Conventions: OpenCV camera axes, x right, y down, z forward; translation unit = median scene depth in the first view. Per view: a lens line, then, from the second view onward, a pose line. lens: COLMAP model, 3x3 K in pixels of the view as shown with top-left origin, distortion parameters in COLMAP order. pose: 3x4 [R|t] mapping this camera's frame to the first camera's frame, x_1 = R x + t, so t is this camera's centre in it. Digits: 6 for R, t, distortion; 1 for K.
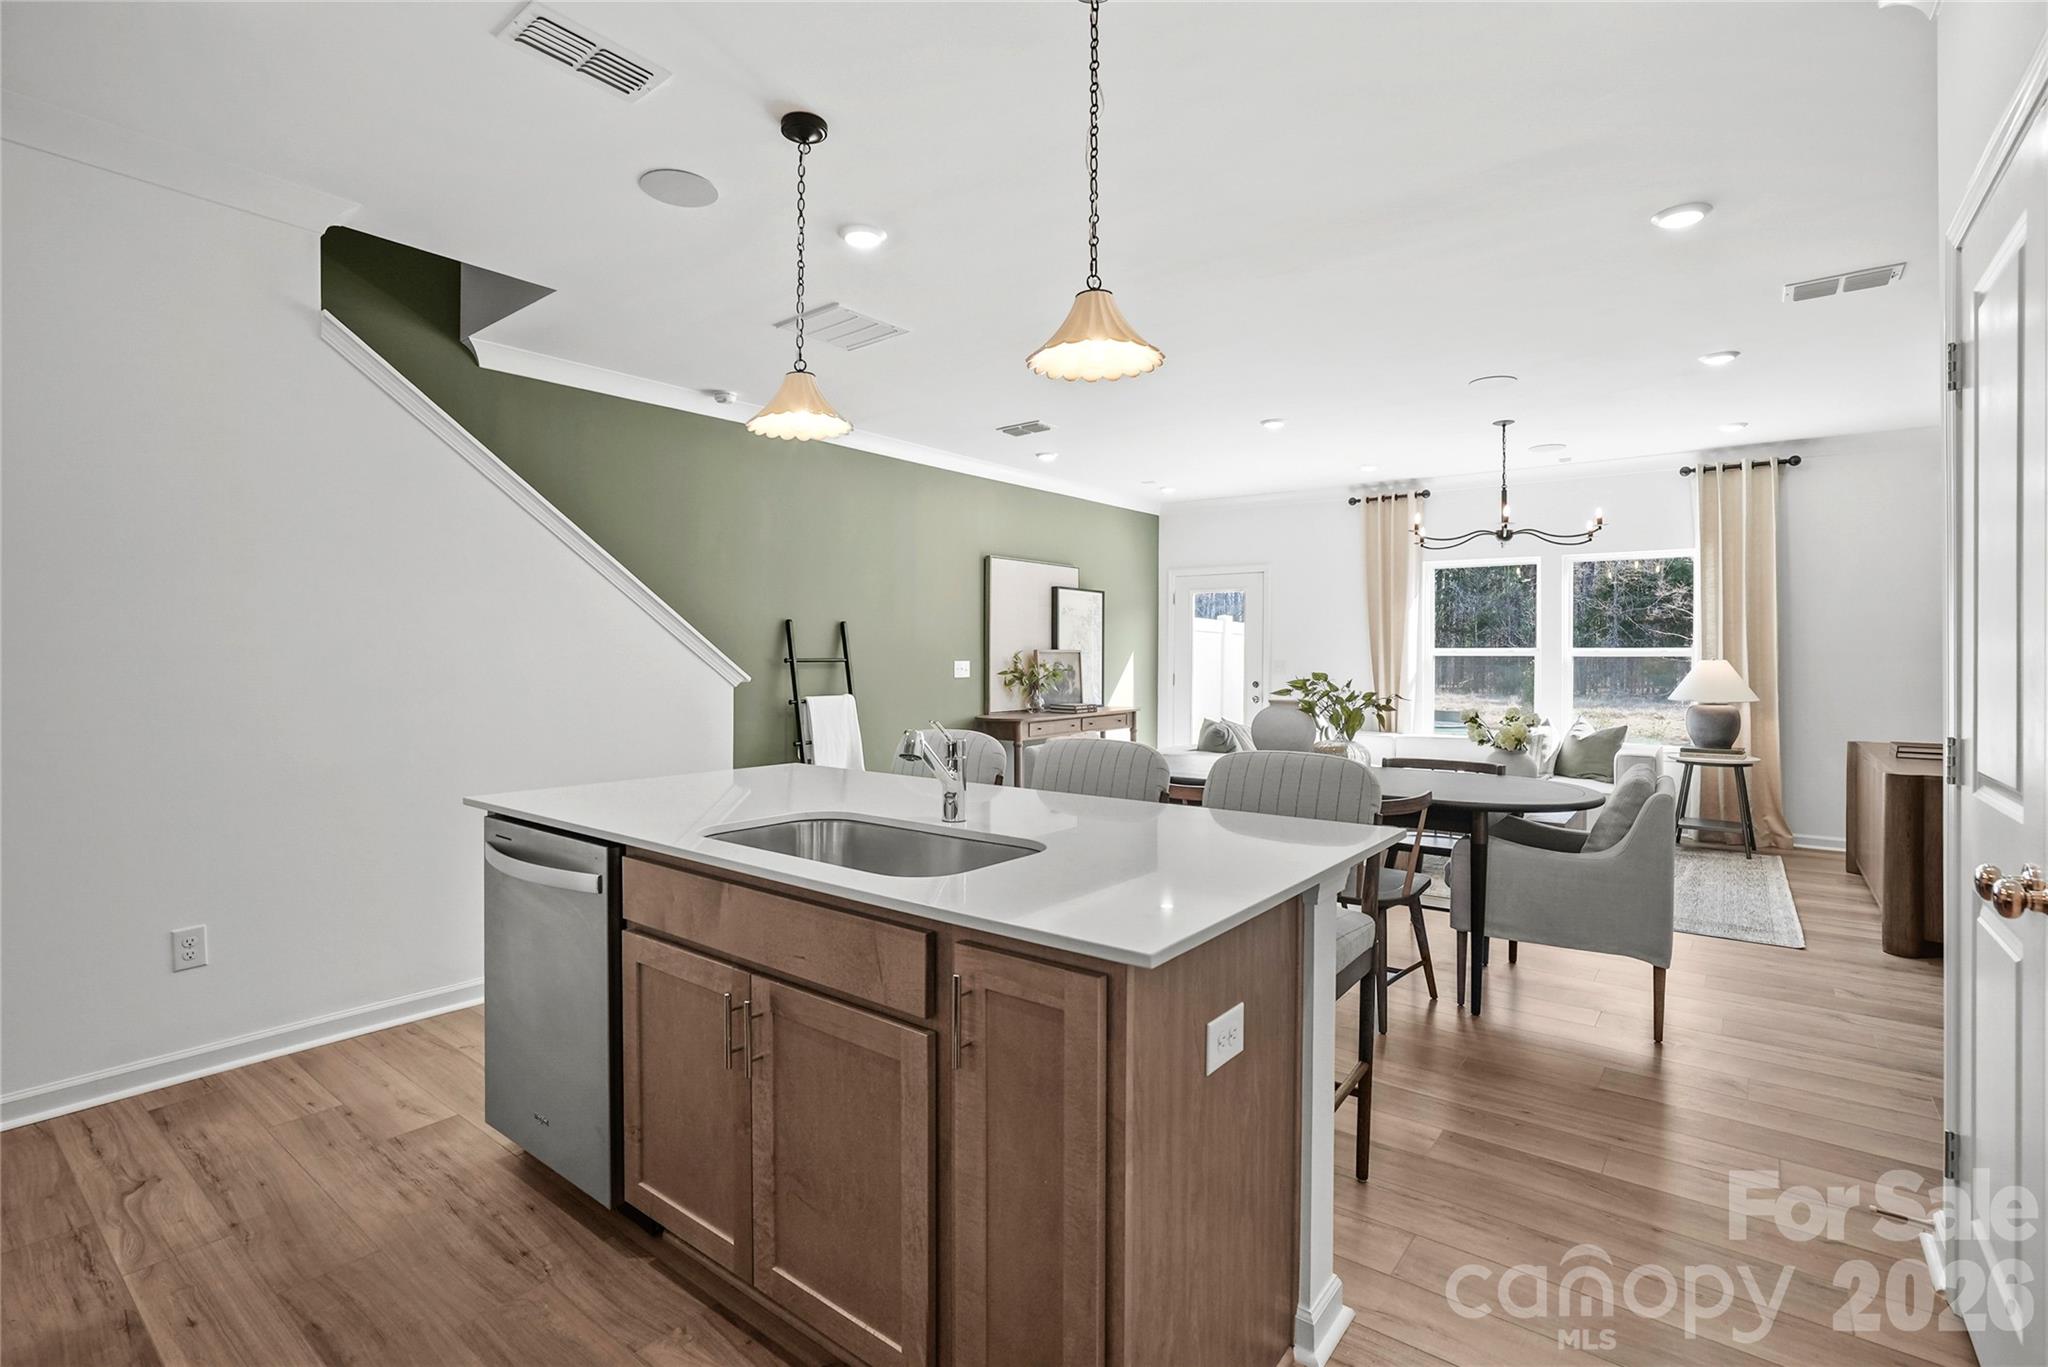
lens RADIAL K [[966.5, 0, 1021.7], [0, 966.5, 652.7], [0, 0, 1]] dist [-0.002012, -0.000286]
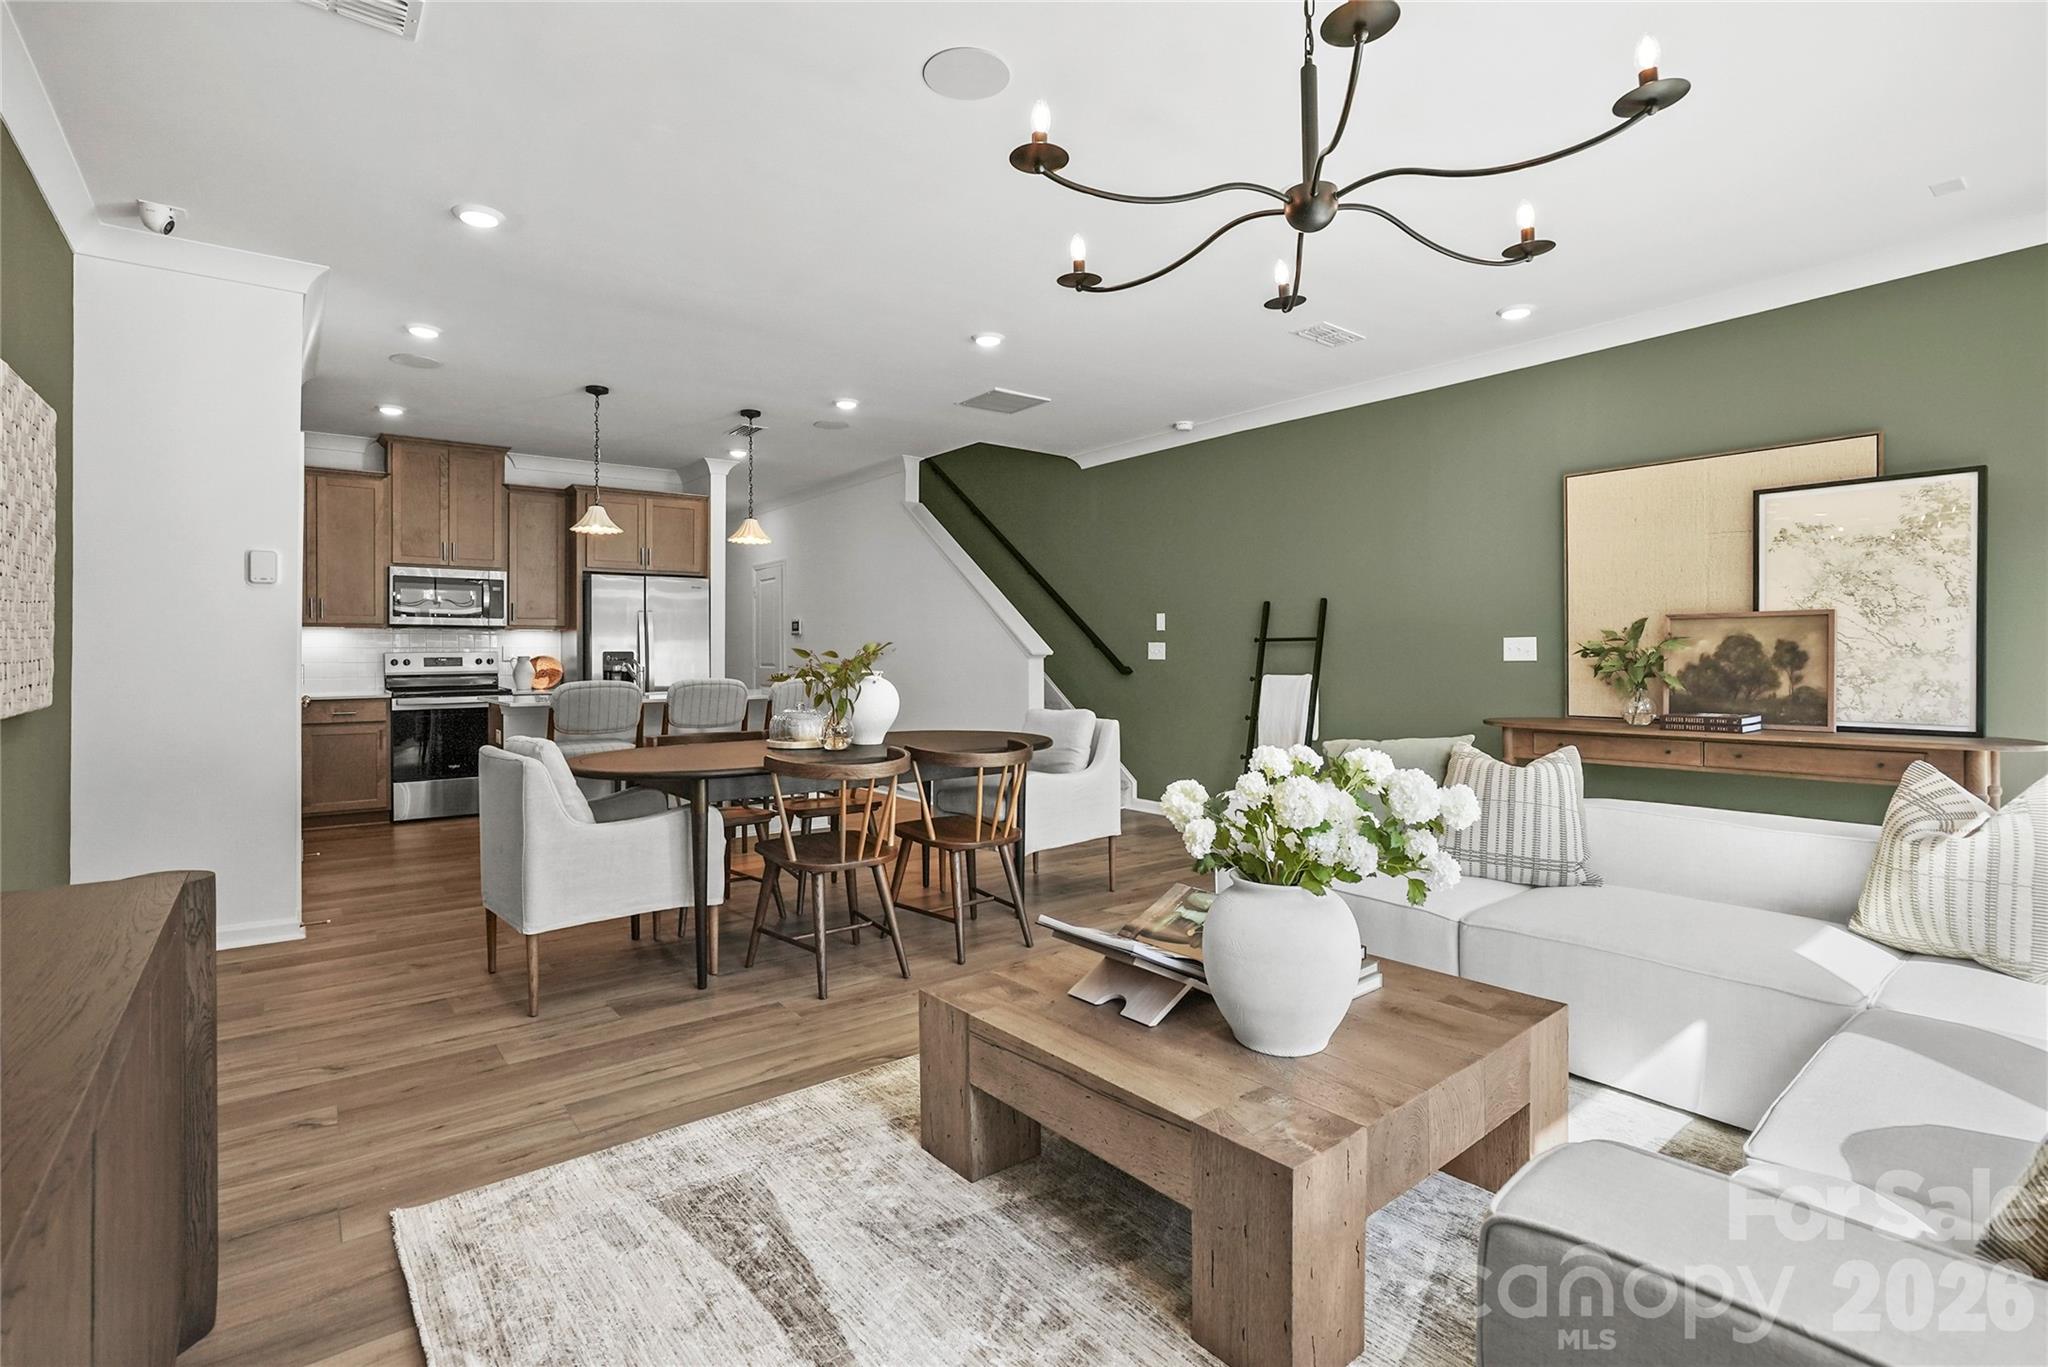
lens RADIAL K [[966.5, 0, 1021.7], [0, 966.5, 652.7], [0, 0, 1]] dist [-0.002012, -0.000286]
pose [[-0.246511, -0.003818, -0.969132, 0.695883], [0.004473, 0.999977, -0.005078, 0.021264], [0.969130, -0.005587, -0.246488, 0.814462]]
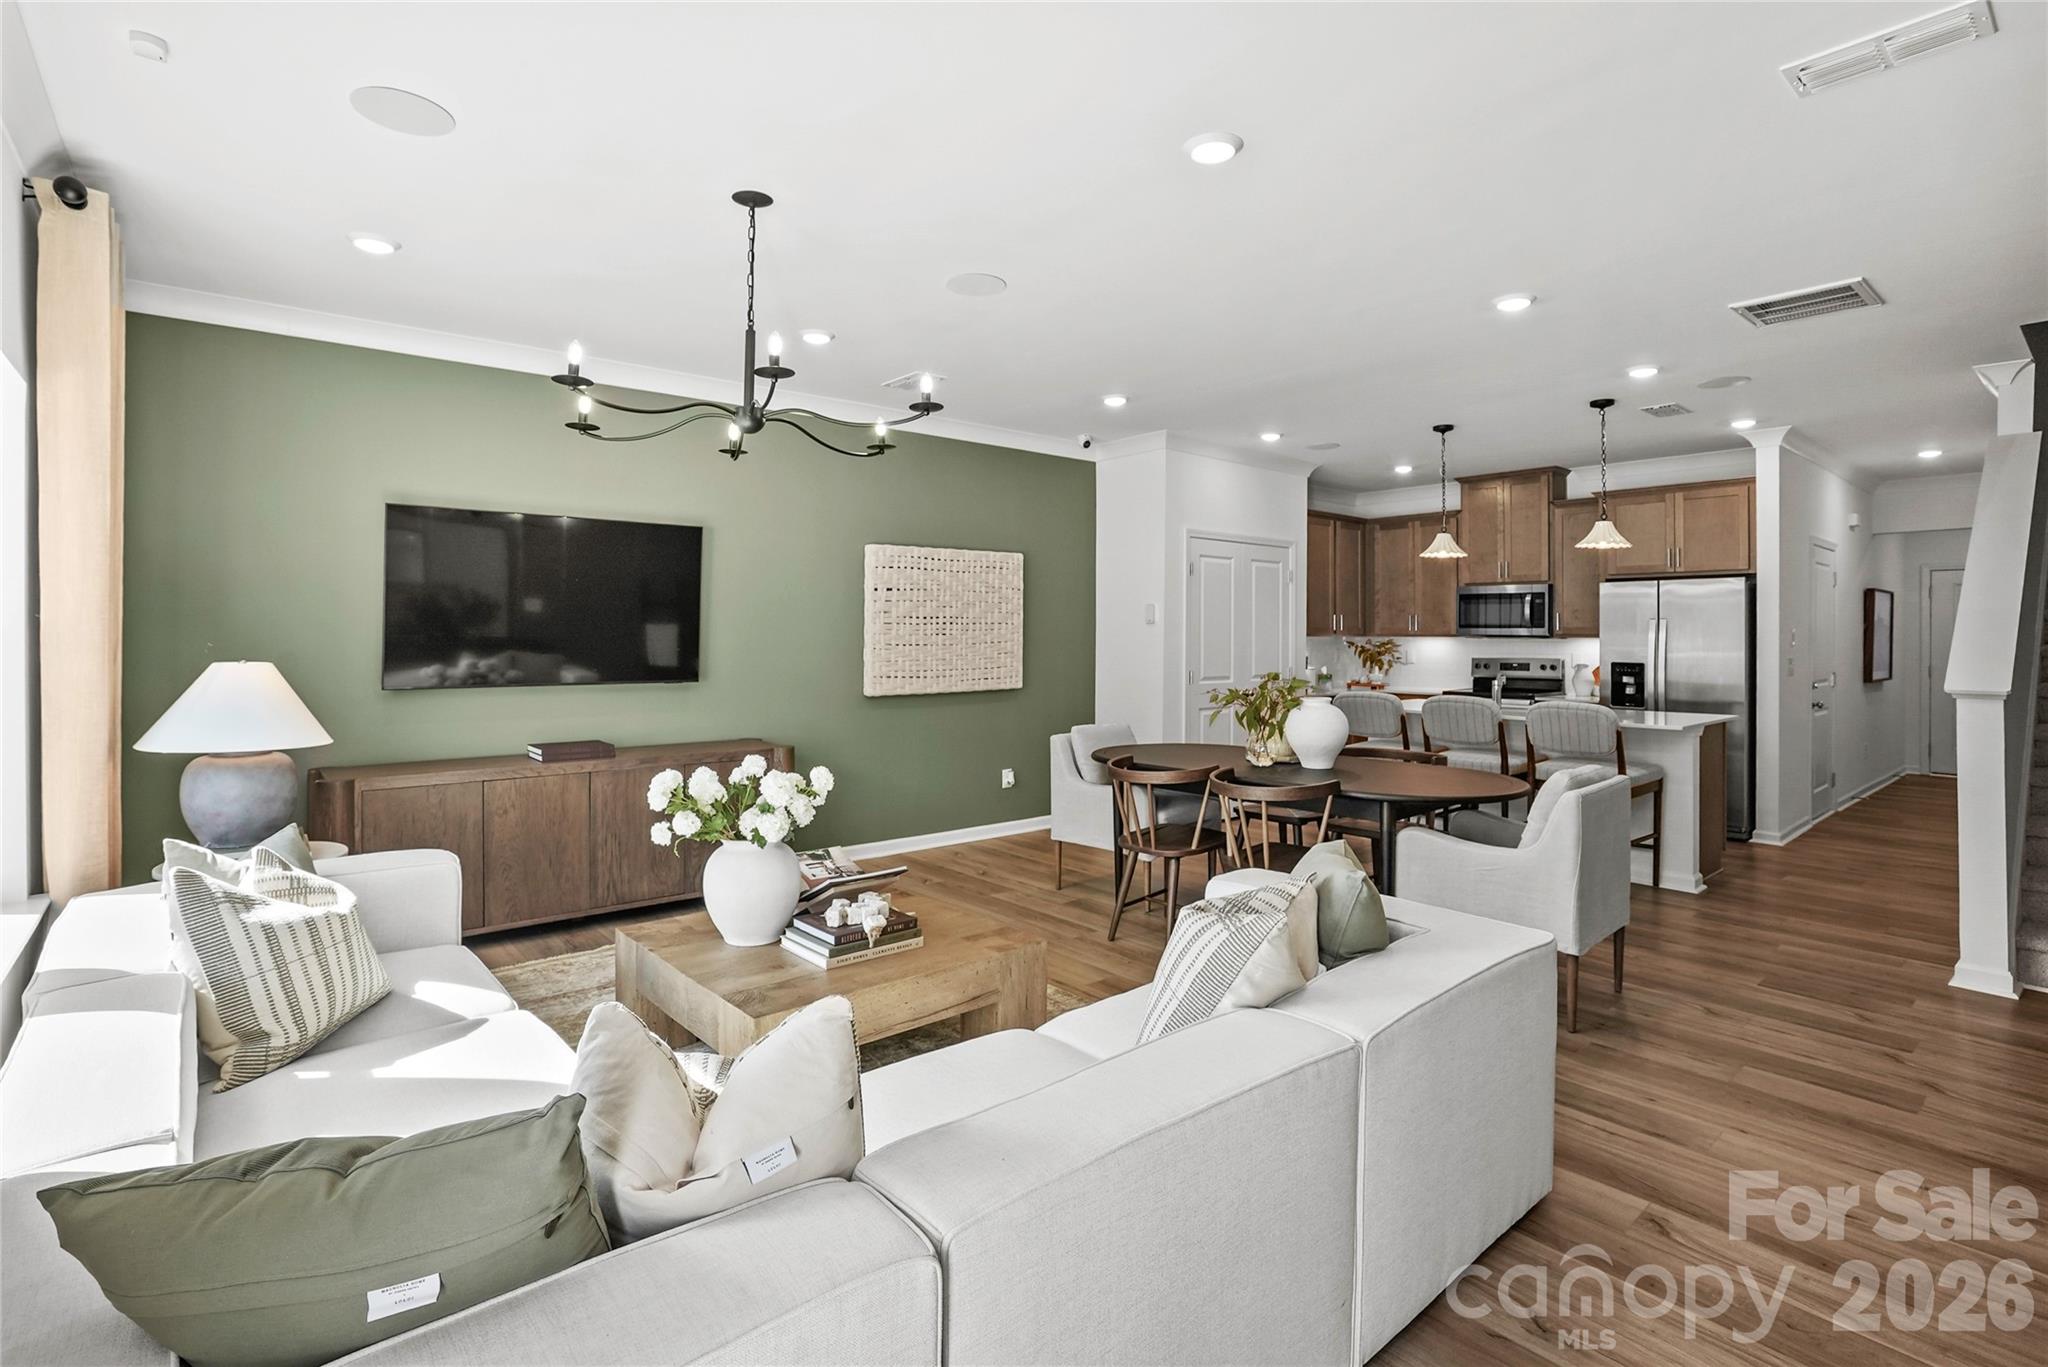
lens RADIAL K [[966.5, 0, 1021.7], [0, 966.5, 652.7], [0, 0, 1]] dist [-0.002012, -0.000286]
pose [[-0.982584, -0.008801, 0.185611, 0.231403], [-0.005780, 0.999842, 0.016814, -0.009161], [-0.185730, 0.015448, -0.982479, 1.208296]]
